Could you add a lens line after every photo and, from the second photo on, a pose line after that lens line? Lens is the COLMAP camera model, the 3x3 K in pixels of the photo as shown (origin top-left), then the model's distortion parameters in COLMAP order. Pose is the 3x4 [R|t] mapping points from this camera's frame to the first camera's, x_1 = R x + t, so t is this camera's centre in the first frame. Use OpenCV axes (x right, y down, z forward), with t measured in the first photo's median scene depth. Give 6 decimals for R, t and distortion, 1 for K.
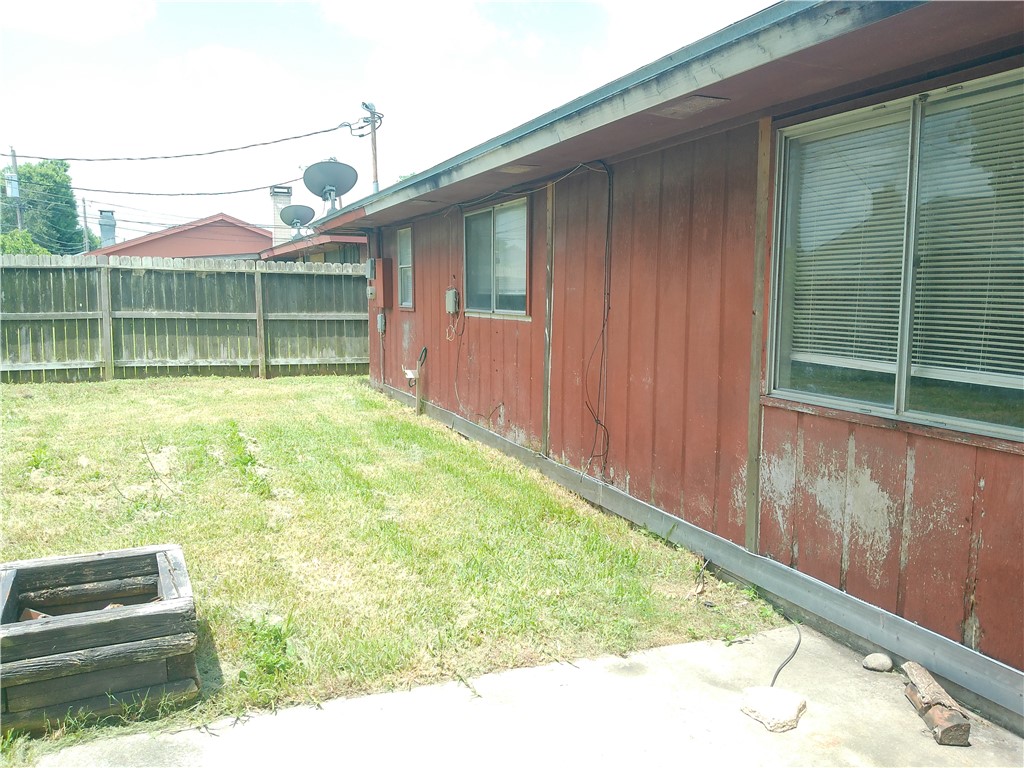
lens RADIAL K [[836.9, 0, 519.6], [0, 836.9, 379.7], [0, 0, 1]] dist [0.078264, -0.153464]
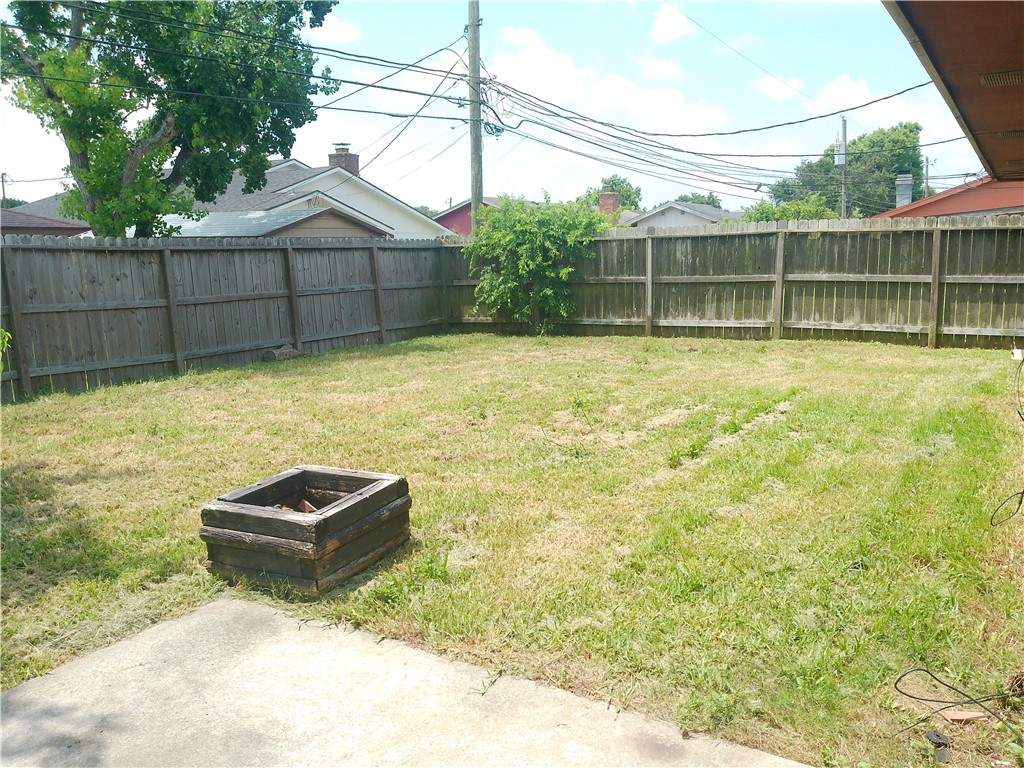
lens RADIAL K [[836.9, 0, 519.6], [0, 836.9, 379.7], [0, 0, 1]] dist [0.078264, -0.153464]
pose [[0.588922, 0.099940, -0.801987, 0.169880], [-0.061513, 0.994989, 0.078821, -0.012680], [0.805846, 0.002913, 0.592119, 0.114390]]
